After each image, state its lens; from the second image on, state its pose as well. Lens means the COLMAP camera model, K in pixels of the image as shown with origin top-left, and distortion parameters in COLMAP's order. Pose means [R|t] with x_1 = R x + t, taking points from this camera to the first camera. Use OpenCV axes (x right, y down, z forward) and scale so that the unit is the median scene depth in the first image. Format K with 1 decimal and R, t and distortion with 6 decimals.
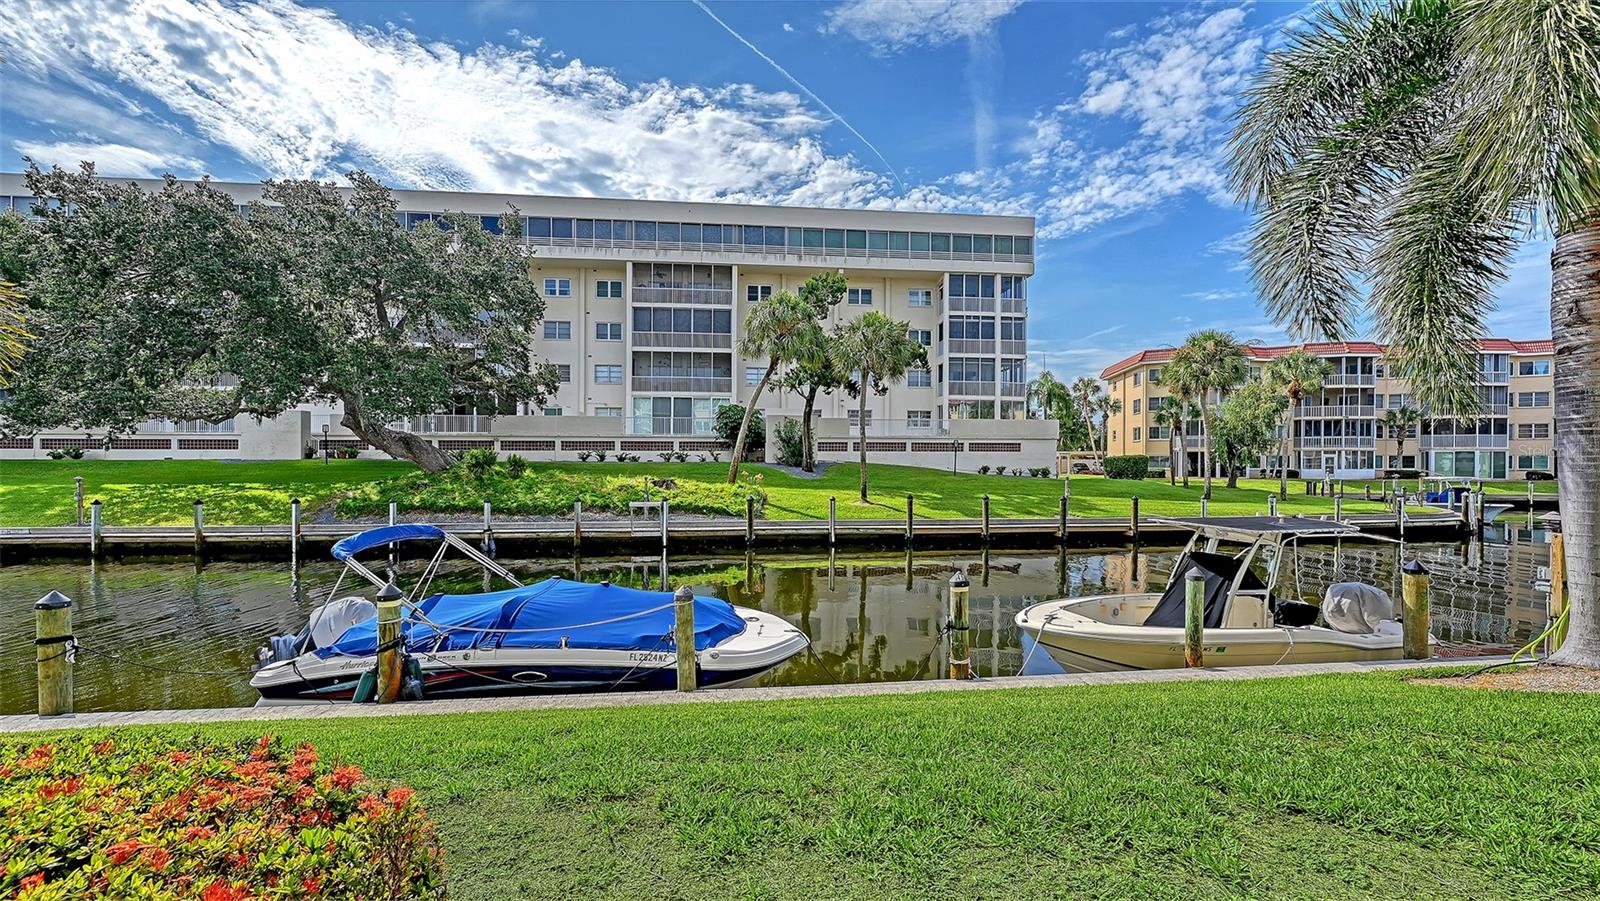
lens RADIAL K [[643.0, 0, 799.3], [0, 643.0, 472.4], [0, 0, 1]] dist [0.010299, -0.003975]
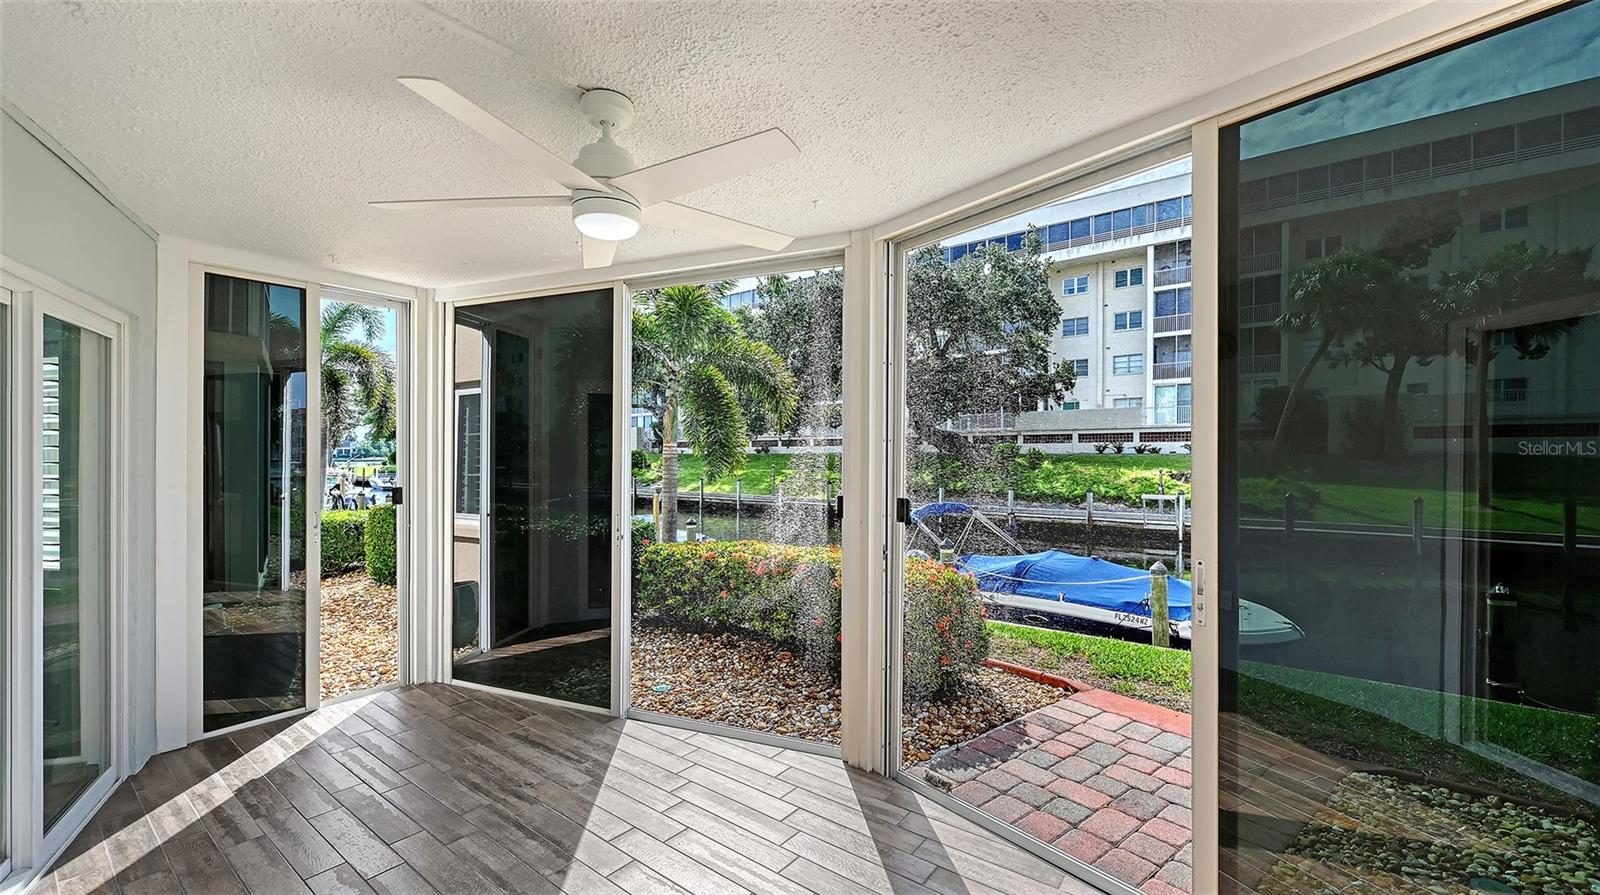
lens RADIAL K [[644.6, 0, 809.2], [0, 644.6, 451.0], [0, 0, 1]] dist [-0.001071, 0.000118]
pose [[0.726161, -0.006407, -0.687494, 0.034072], [-0.005848, 0.999863, -0.015495, -0.002049], [0.687499, 0.015273, 0.726024, -0.063641]]
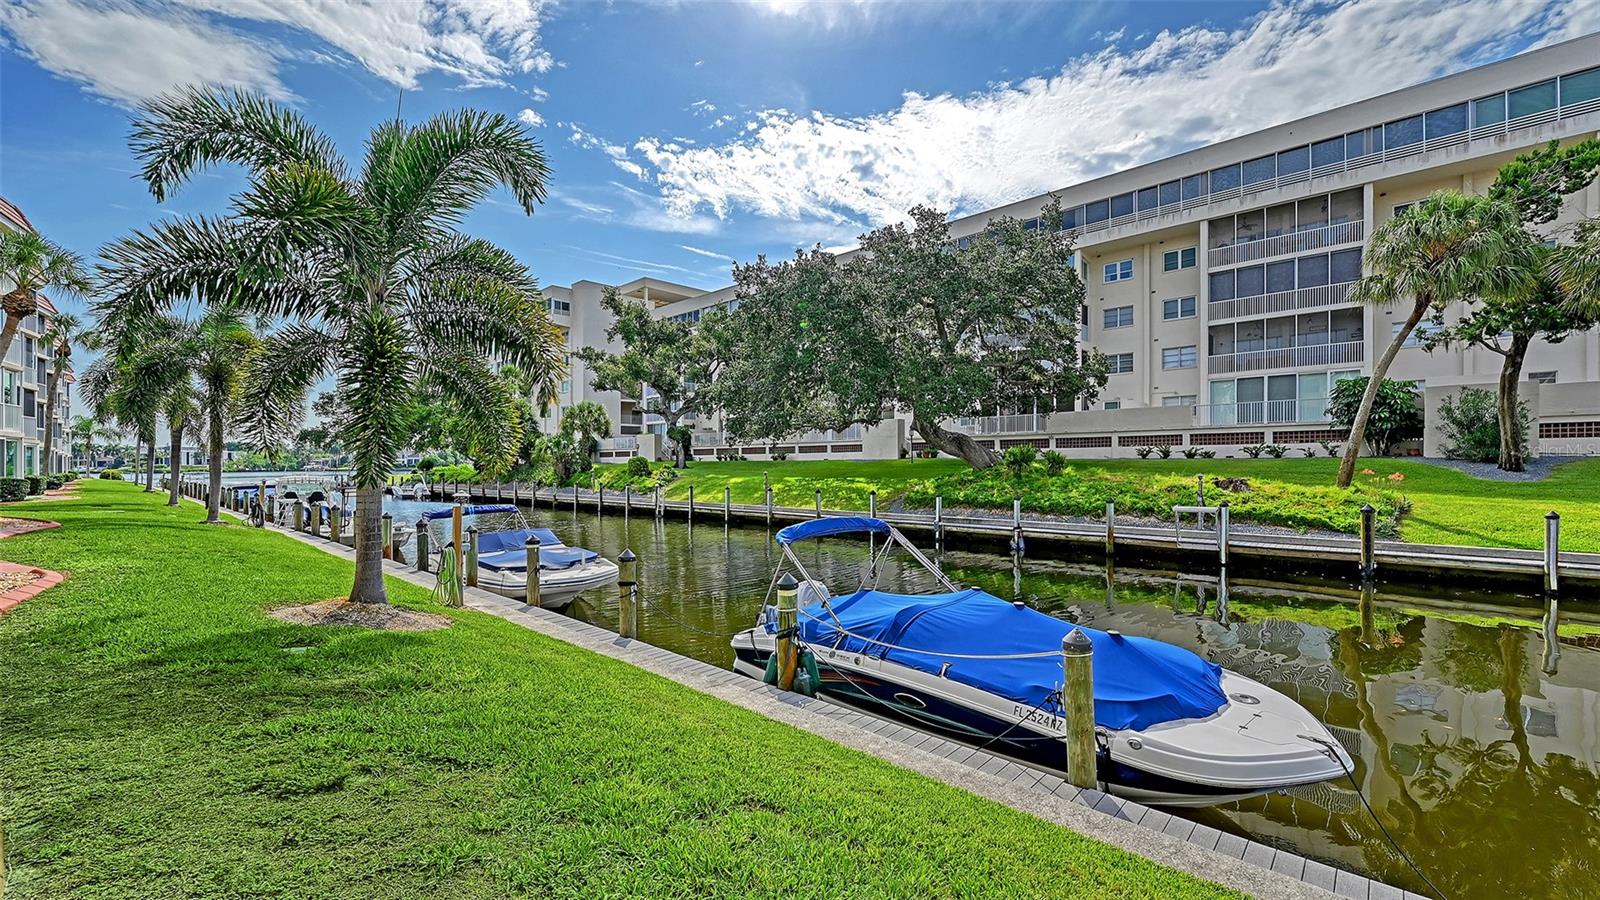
lens RADIAL K [[644.6, 0, 809.2], [0, 644.6, 453.5], [0, 0, 1]] dist [-0.001071, 0.000118]
pose [[0.660629, -0.016352, -0.750535, 0.029725], [-0.005003, 0.999645, -0.026182, 0.002005], [0.750696, 0.021051, 0.660312, 0.065842]]
